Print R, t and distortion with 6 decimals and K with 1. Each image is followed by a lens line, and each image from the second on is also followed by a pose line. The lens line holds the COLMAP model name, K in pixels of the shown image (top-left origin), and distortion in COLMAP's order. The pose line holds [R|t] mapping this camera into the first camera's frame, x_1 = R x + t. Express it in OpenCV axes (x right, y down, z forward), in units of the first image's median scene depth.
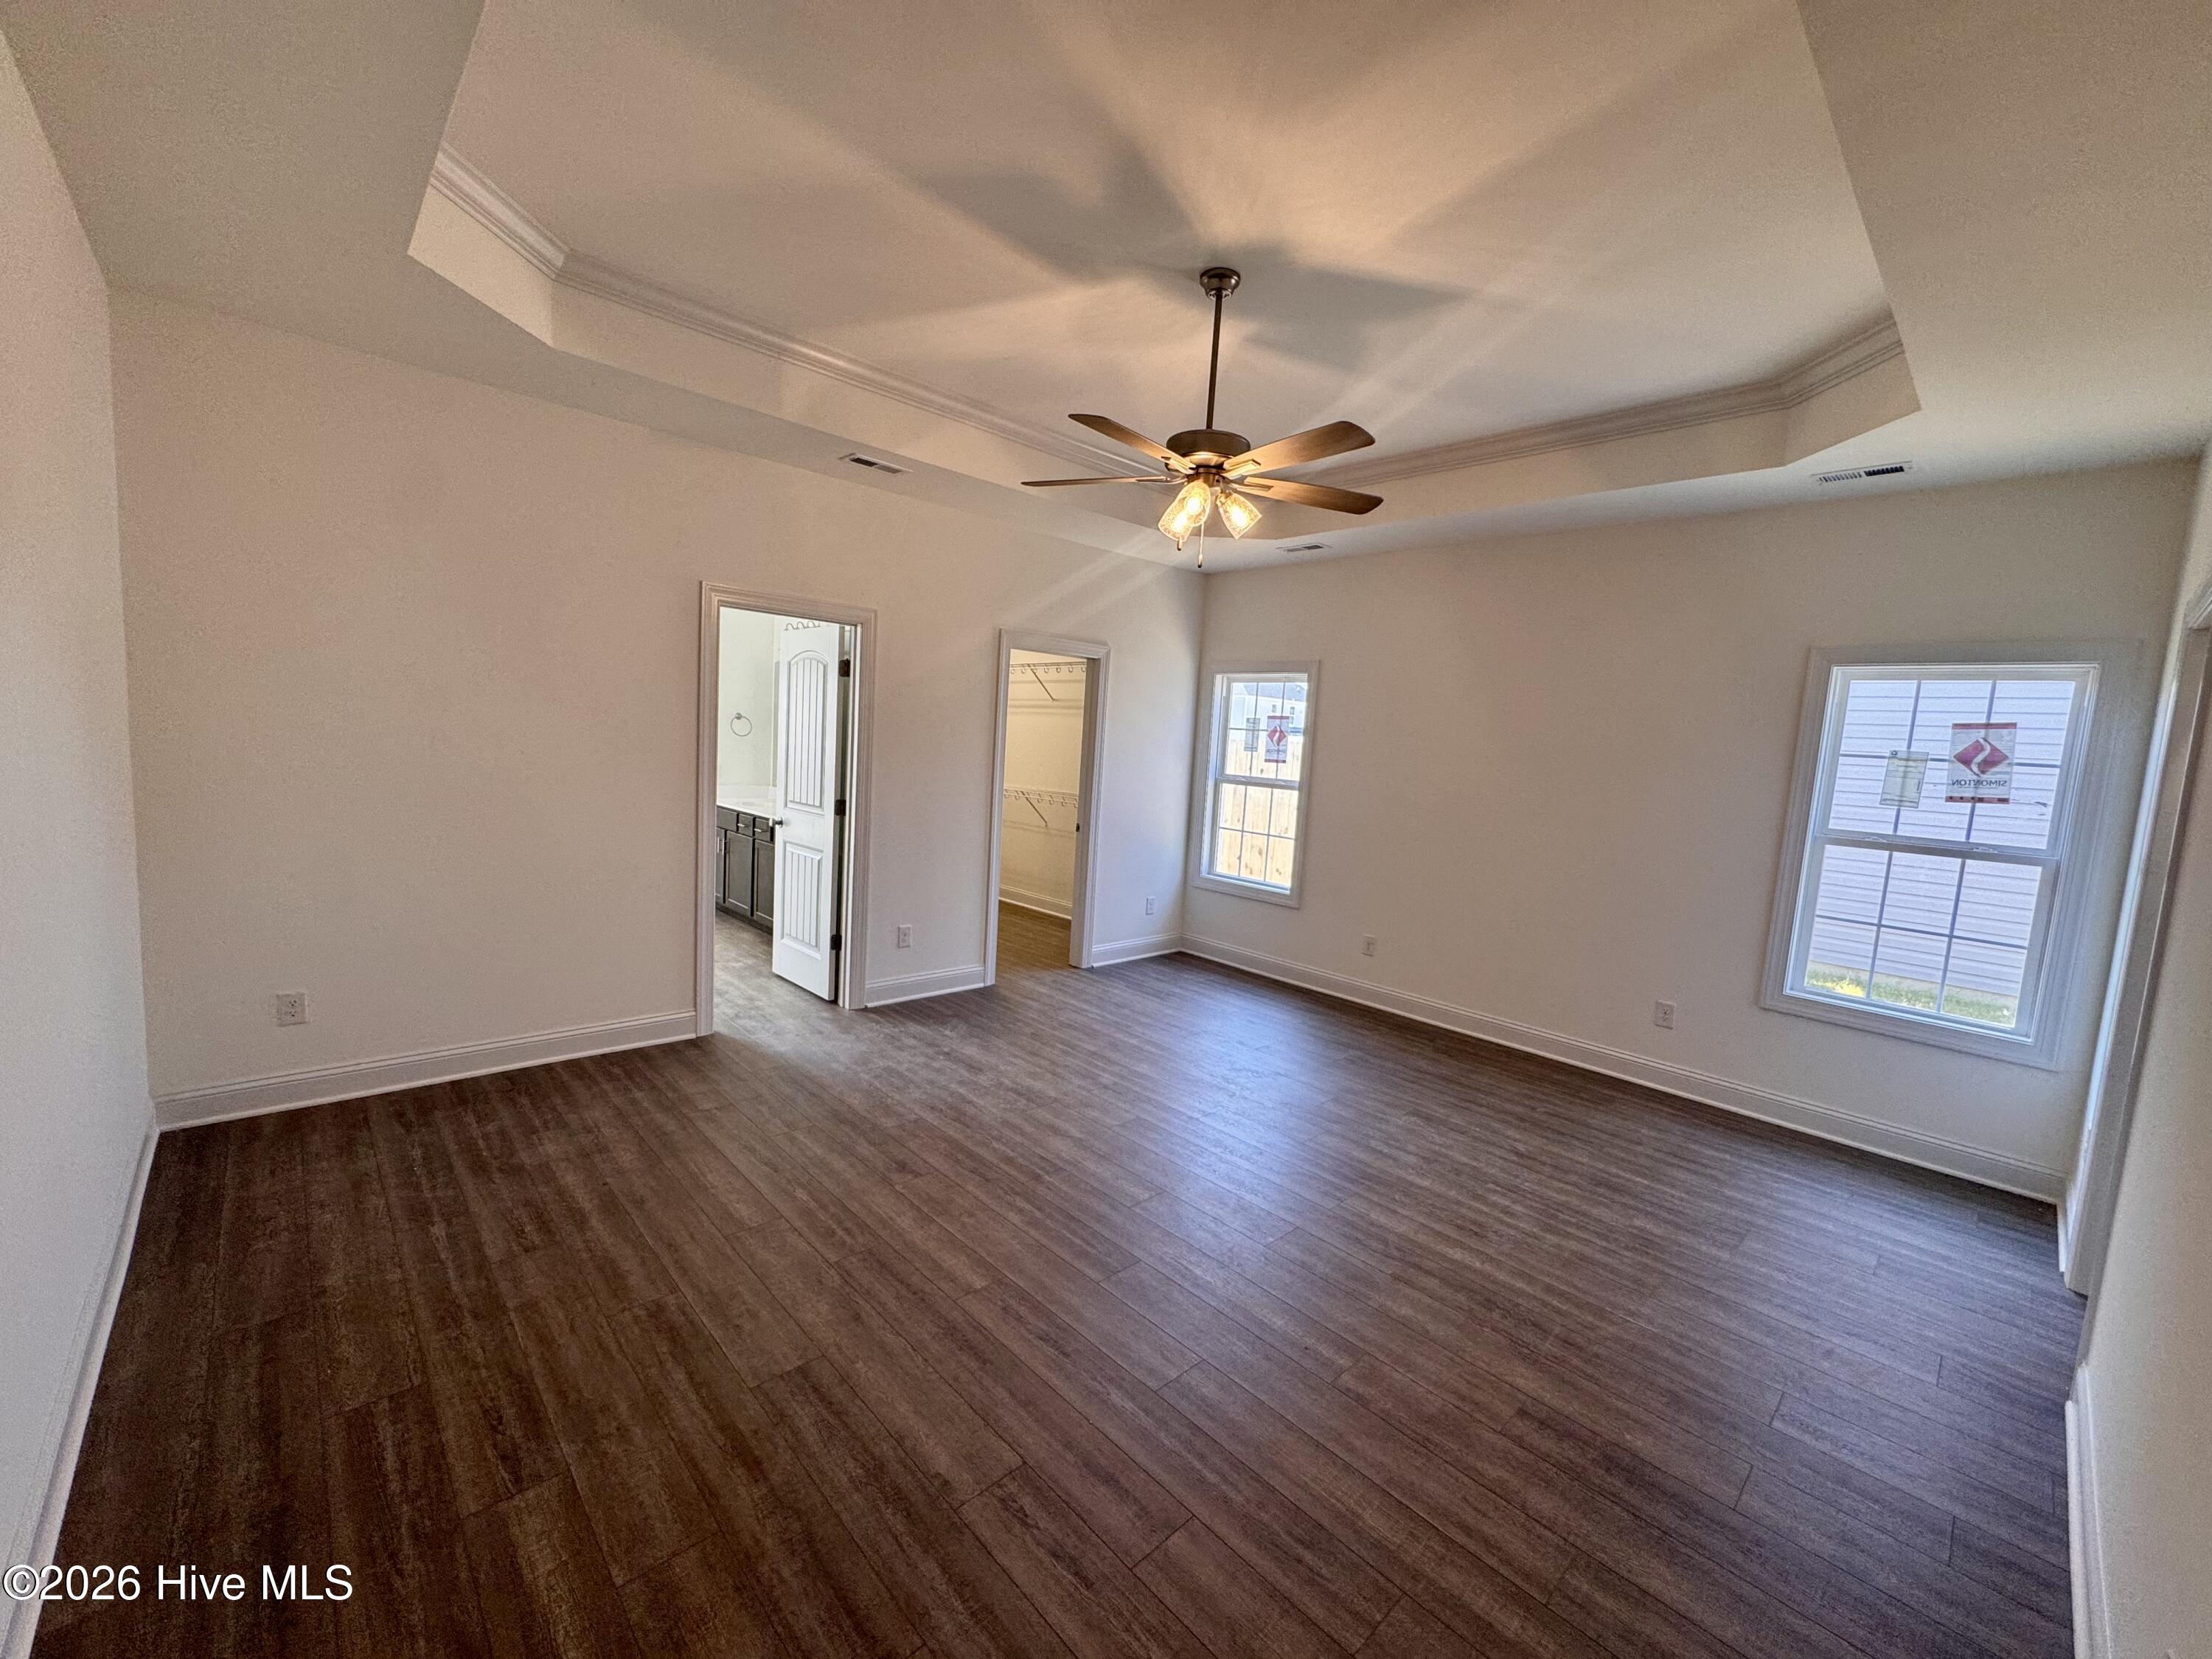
lens RADIAL K [[882.6, 0, 1103.8], [0, 882.6, 827.6], [0, 0, 1]] dist [0.000722, -0.000290]
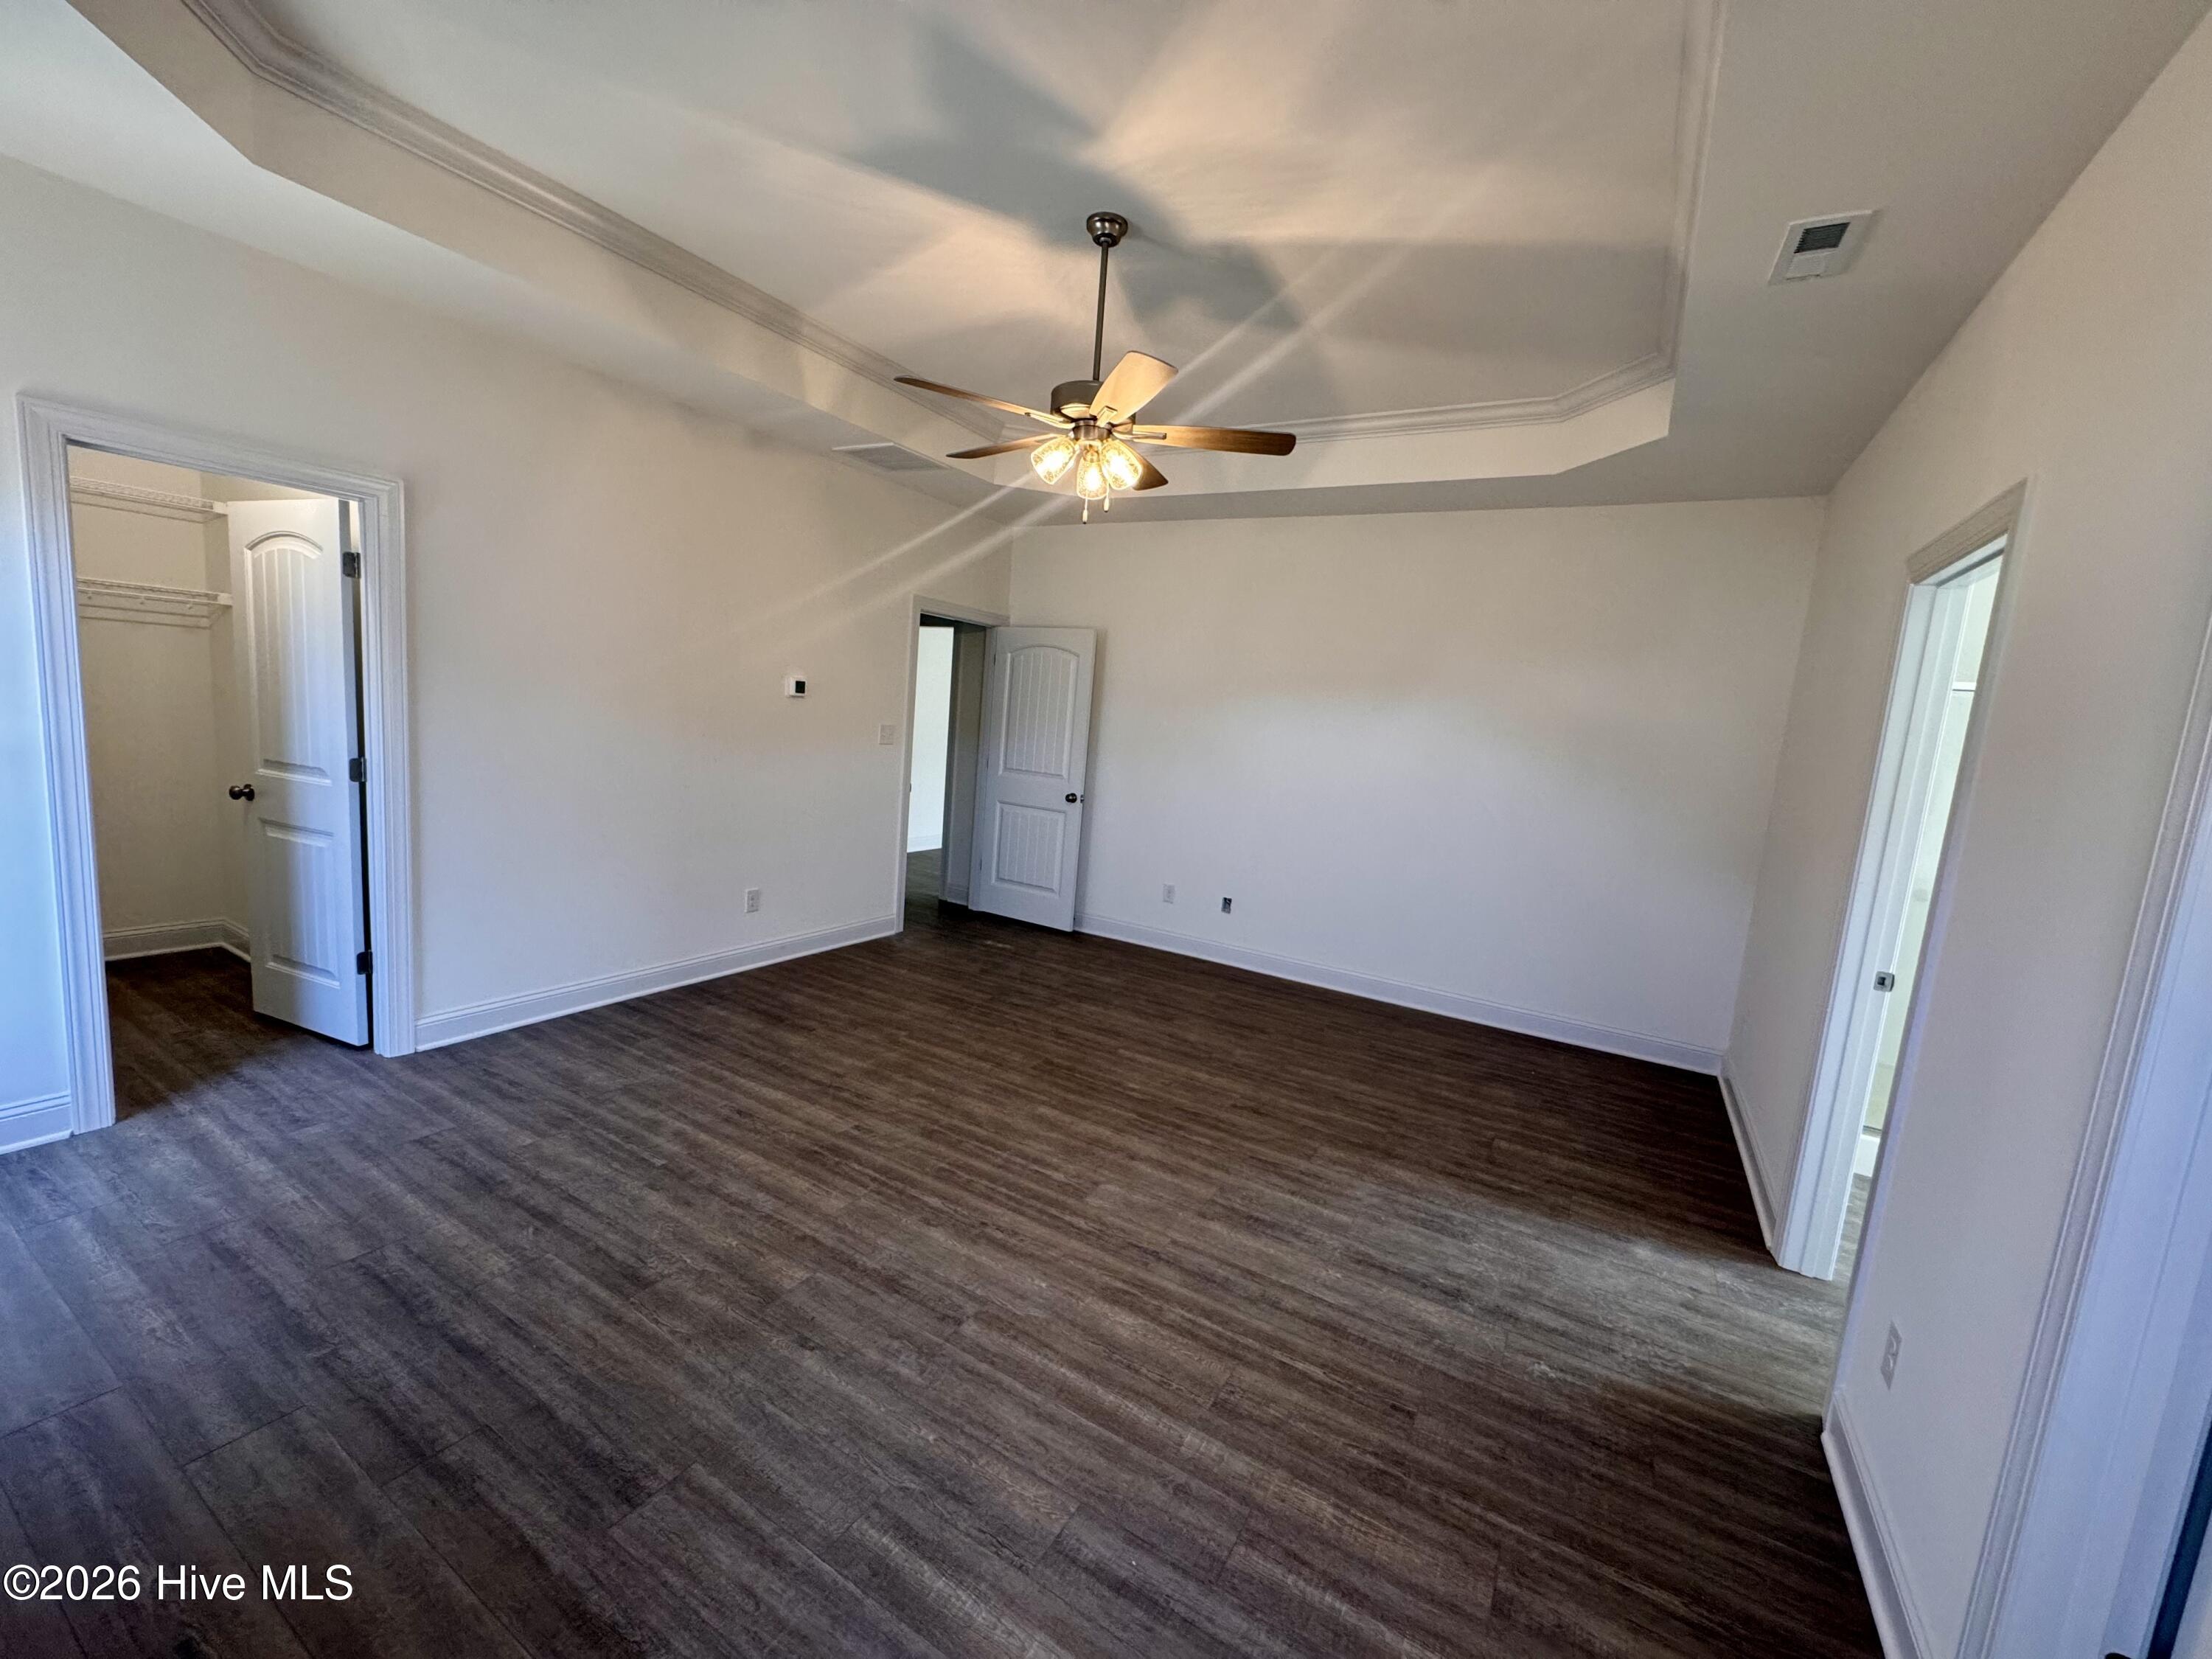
lens RADIAL K [[882.6, 0, 1098.0], [0, 882.6, 837.3], [0, 0, 1]] dist [0.000722, -0.000290]
pose [[-0.951278, -0.099922, -0.291696, 0.315043], [-0.167369, 0.961868, 0.216330, -0.157004], [0.258957, 0.254610, -0.931727, 1.825514]]
